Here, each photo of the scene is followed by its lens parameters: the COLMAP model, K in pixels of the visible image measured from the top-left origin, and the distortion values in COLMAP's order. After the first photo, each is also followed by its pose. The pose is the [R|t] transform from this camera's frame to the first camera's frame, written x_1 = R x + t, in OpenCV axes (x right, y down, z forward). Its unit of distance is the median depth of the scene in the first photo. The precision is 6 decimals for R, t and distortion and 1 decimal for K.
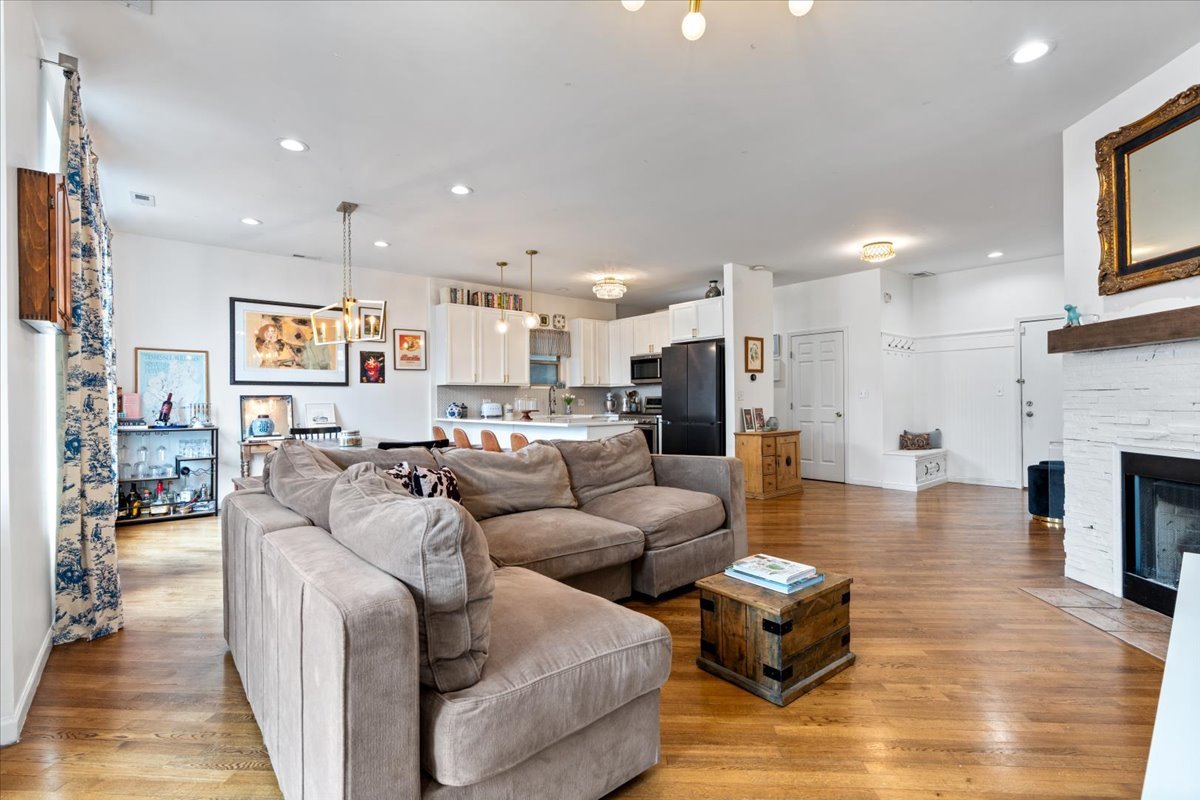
lens RADIAL K [[568.0, 0, 596.2], [0, 568.0, 401.5], [0, 0, 1]] dist [0.000575, 0.002336]
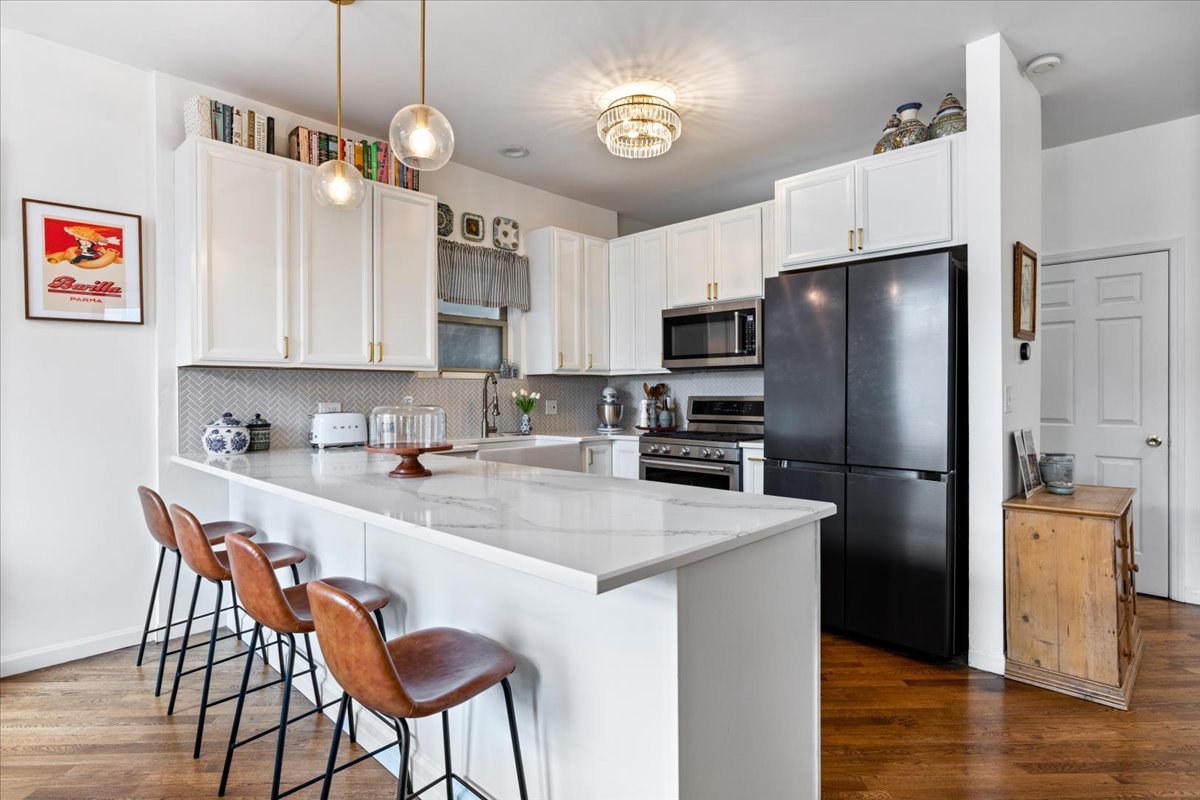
lens RADIAL K [[614.3, 0, 588.5], [0, 614.3, 395.7], [0, 0, 1]] dist [-0.005493, 0.002106]
pose [[0.996028, 0.004218, 0.088941, -0.050265], [-0.004547, 0.999984, 0.003493, -0.012250], [-0.088925, -0.003884, 0.996031, 0.588038]]
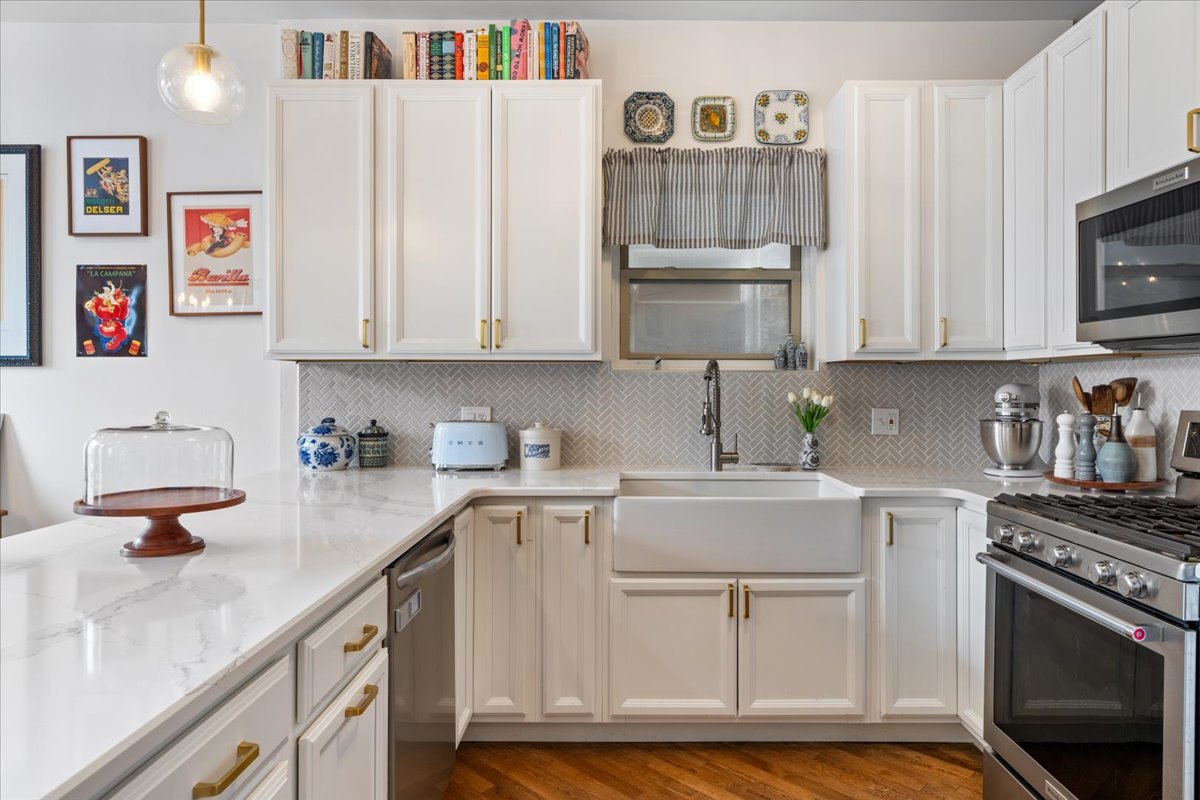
lens RADIAL K [[734.7, 0, 626.9], [0, 734.7, 385.2], [0, 0, 1]] dist [-0.000666, -0.001804]
pose [[0.762798, 0.010673, -0.646549, 0.123230], [-0.008661, 0.999943, 0.006287, -0.019660], [0.646579, 0.000804, 0.762847, 0.822154]]
